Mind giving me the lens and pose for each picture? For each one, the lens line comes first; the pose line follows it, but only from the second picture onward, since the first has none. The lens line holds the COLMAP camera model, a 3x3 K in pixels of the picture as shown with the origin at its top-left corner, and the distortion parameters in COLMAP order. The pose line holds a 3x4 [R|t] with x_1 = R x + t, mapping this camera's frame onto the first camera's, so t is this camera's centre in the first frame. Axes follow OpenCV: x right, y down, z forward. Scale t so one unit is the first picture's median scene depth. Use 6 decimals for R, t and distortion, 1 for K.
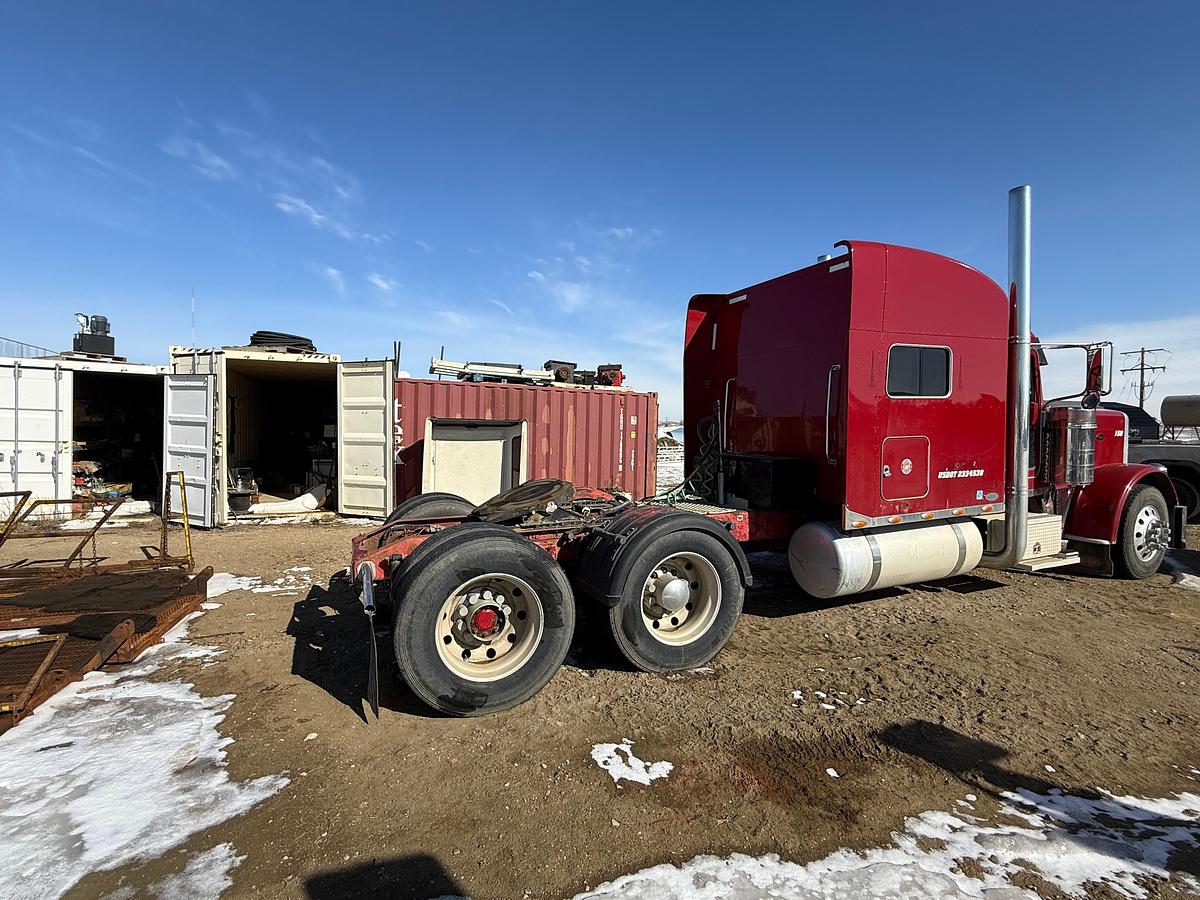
lens RADIAL K [[578.2, 0, 600.0], [0, 578.2, 450.0], [0, 0, 1]] dist [0.000040, -0.000104]
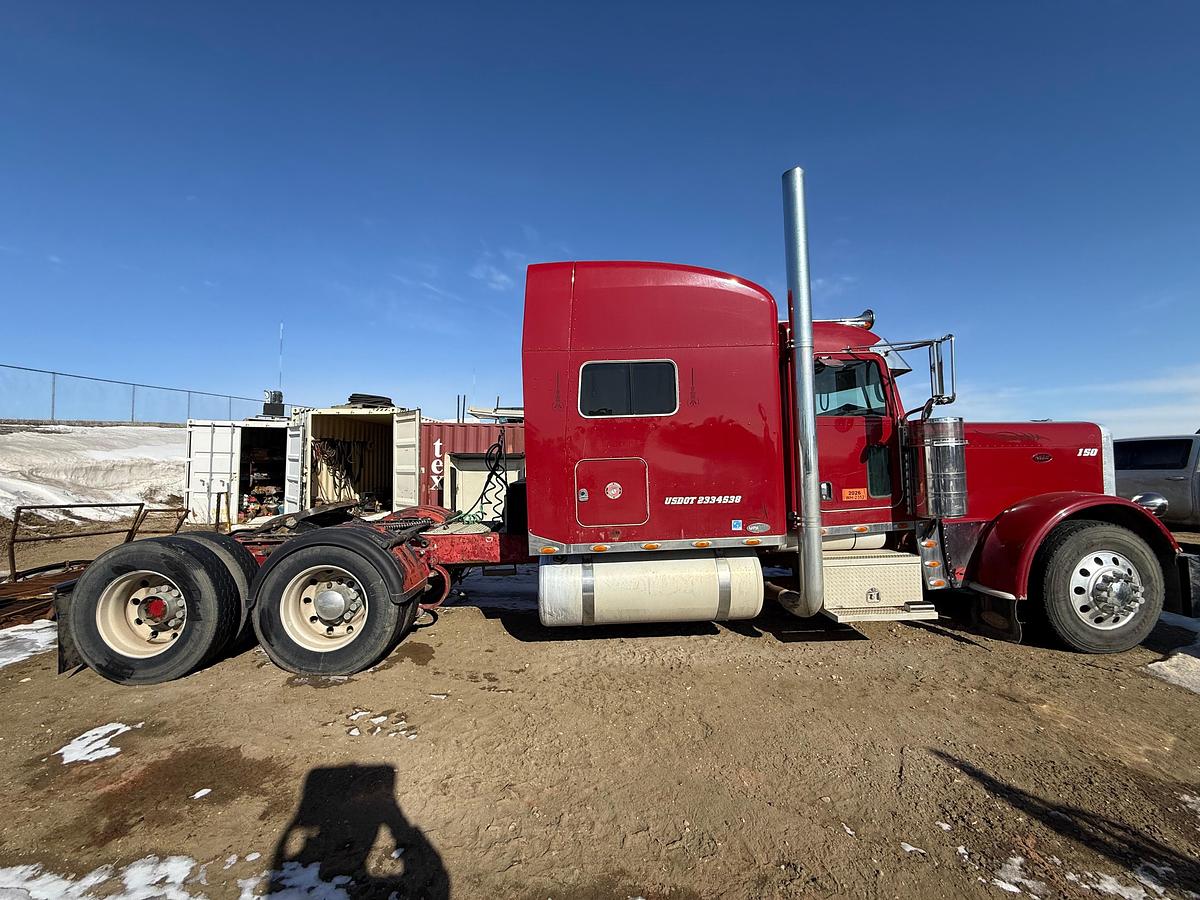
lens RADIAL K [[488.1, 0, 600.0], [0, 488.1, 450.0], [0, 0, 1]] dist [-0.000269, 0.000038]
pose [[0.927979, -0.023846, -0.371868, 0.604653], [-0.000310, 0.997901, -0.064763, 0.010704], [0.372632, 0.060214, 0.926024, 0.197053]]
